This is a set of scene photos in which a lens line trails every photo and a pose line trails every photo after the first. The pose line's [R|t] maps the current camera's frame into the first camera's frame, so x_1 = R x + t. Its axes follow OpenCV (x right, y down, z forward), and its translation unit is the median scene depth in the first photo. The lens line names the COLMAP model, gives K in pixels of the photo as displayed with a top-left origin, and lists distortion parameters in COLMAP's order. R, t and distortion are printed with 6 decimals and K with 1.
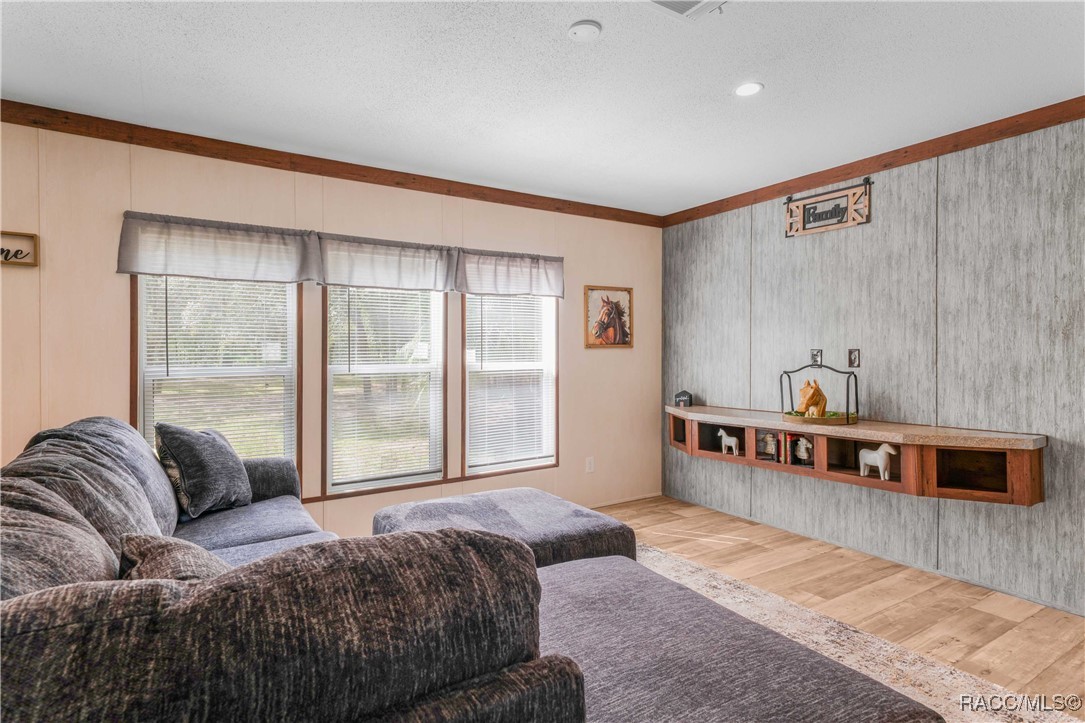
lens RADIAL K [[572.7, 0, 516.9], [0, 572.7, 361.8], [0, 0, 1]] dist [0.024078, 0.000745]
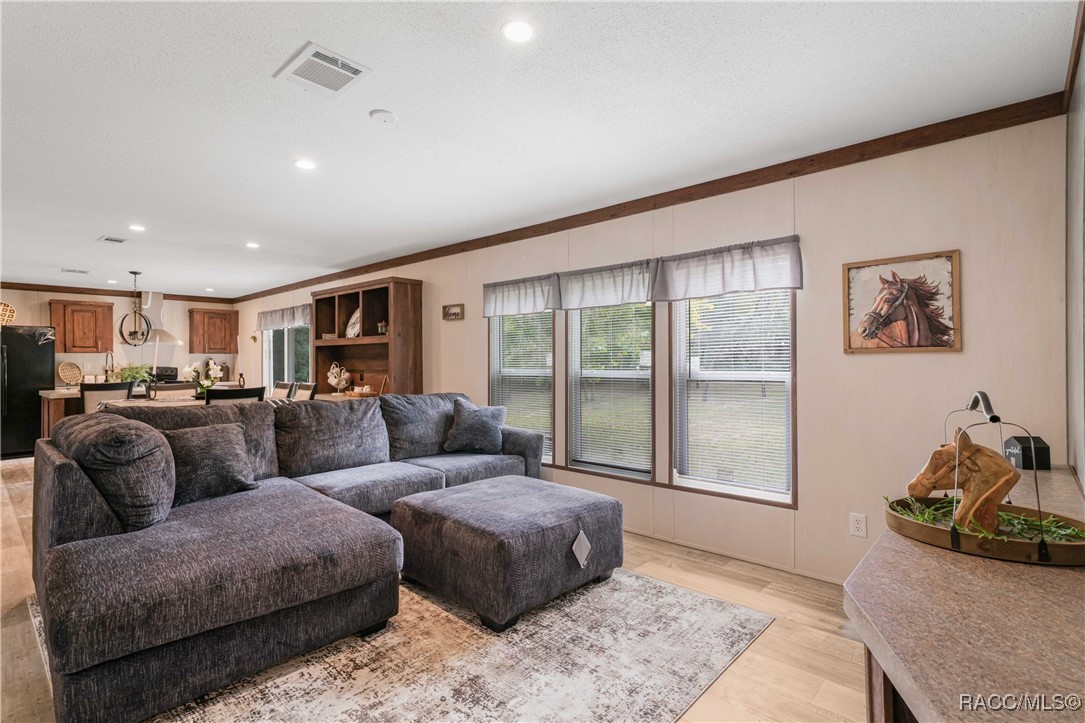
lens RADIAL K [[553.2, 0, 549.1], [0, 553.2, 361.3], [0, 0, 1]] dist [-0.002853, -0.003704]
pose [[0.244321, 0.007544, -0.969665, 0.796382], [-0.004298, 0.999968, 0.006697, -0.020530], [0.969685, 0.002531, 0.244346, 0.563189]]
